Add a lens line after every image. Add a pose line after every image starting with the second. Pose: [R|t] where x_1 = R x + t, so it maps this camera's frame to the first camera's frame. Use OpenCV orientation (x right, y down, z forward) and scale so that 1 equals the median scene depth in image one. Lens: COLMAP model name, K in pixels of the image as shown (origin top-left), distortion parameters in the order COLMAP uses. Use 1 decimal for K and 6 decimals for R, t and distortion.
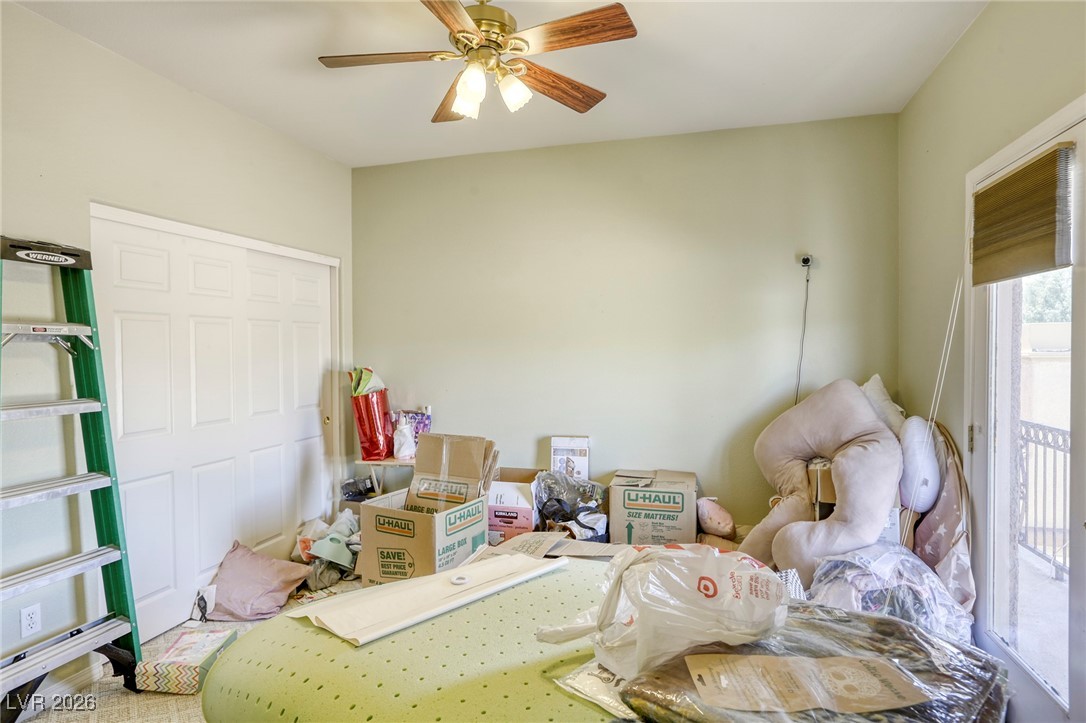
lens RADIAL K [[581.2, 0, 539.6], [0, 581.2, 356.4], [0, 0, 1]] dist [-0.027487, 0.000752]
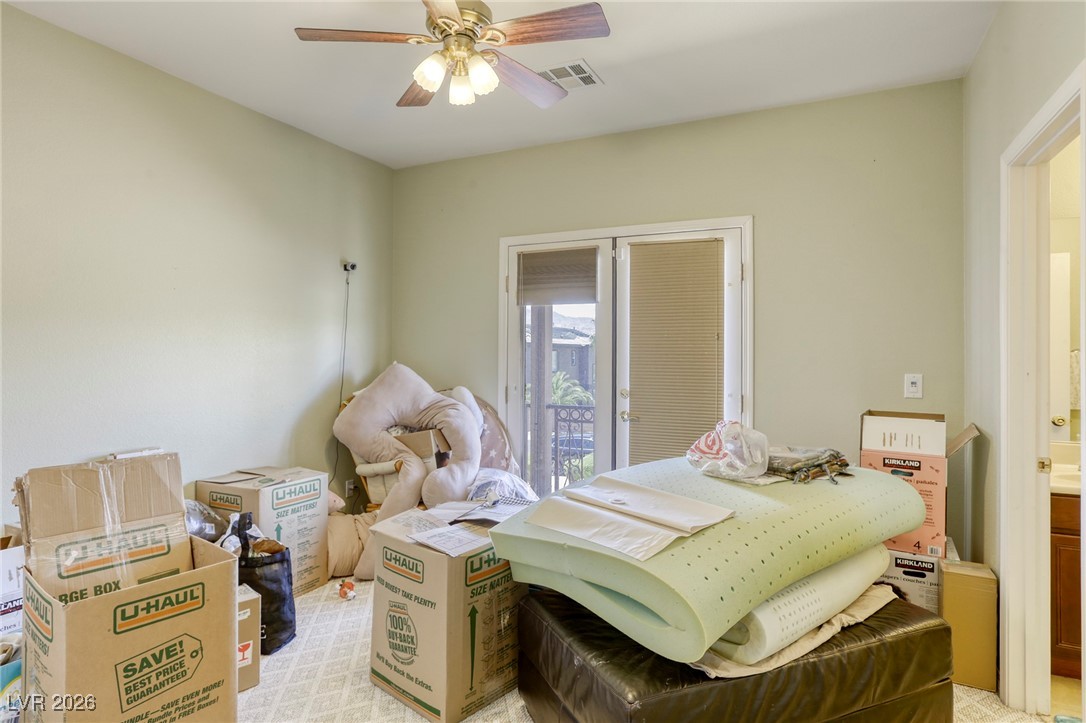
lens RADIAL K [[581.2, 0, 539.6], [0, 581.2, 356.4], [0, 0, 1]] dist [-0.027487, 0.000752]
pose [[0.168491, 0.008067, 0.985670, -0.707890], [0.006502, 0.999936, -0.009296, 0.035505], [-0.985682, 0.007975, 0.168428, 0.462831]]
